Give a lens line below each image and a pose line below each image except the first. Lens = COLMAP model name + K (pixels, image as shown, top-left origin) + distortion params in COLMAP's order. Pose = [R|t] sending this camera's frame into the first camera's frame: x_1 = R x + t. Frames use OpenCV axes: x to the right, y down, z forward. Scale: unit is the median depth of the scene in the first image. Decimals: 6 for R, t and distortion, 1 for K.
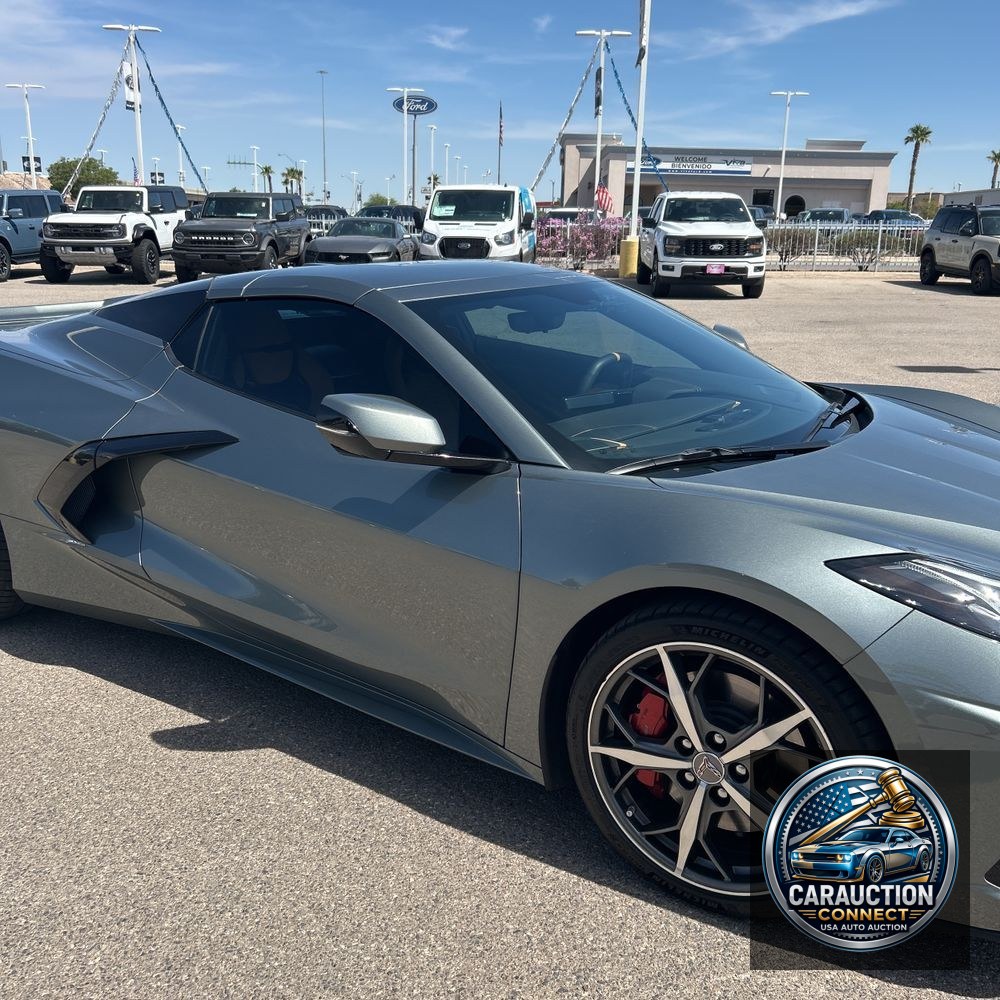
lens RADIAL K [[1005.7, 0, 500.0], [0, 1005.7, 500.0], [0, 0, 1]] dist [0.063956, -0.120294]
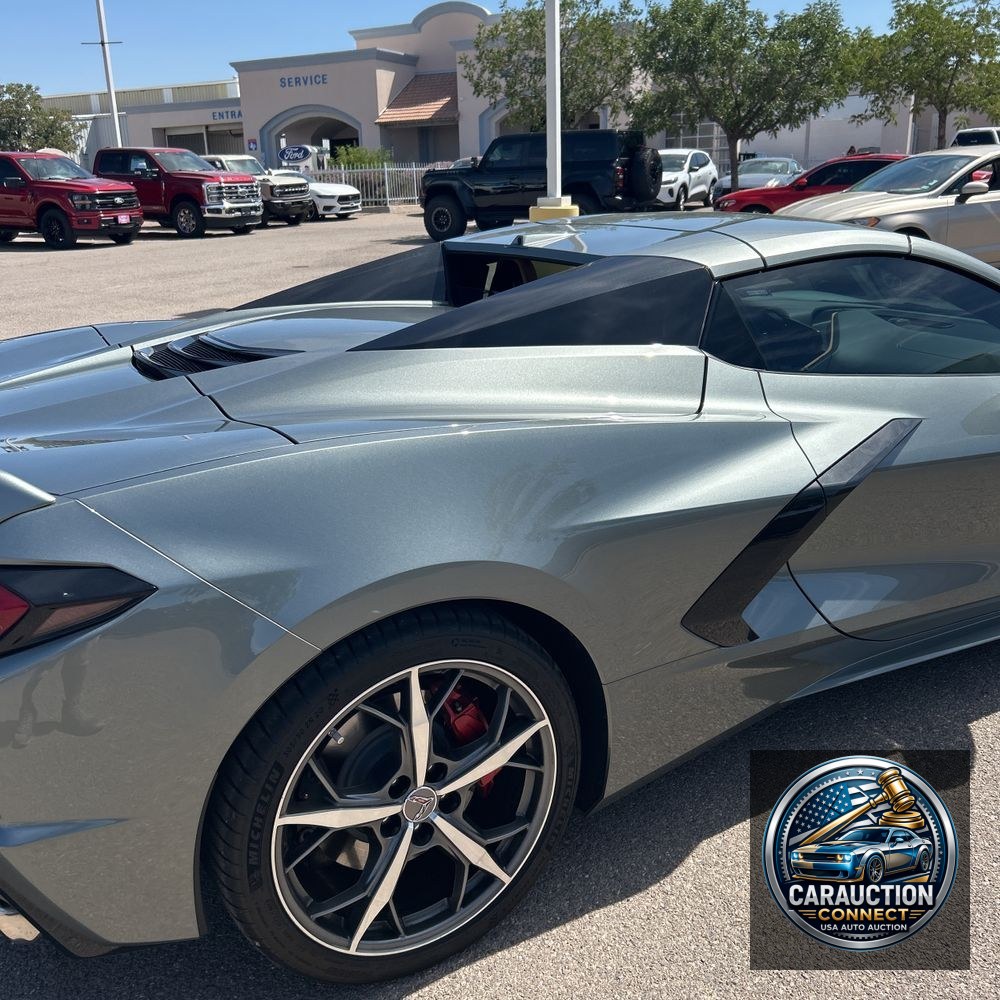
lens RADIAL K [[1017.1, 0, 497.4], [0, 1017.1, 503.3], [0, 0, 1]] dist [0.009728, 0.000690]
pose [[0.430162, -0.299993, 0.851449, -0.156495], [0.267095, 0.943237, 0.197393, -0.034327], [-0.862334, 0.142507, 0.485871, 0.119415]]
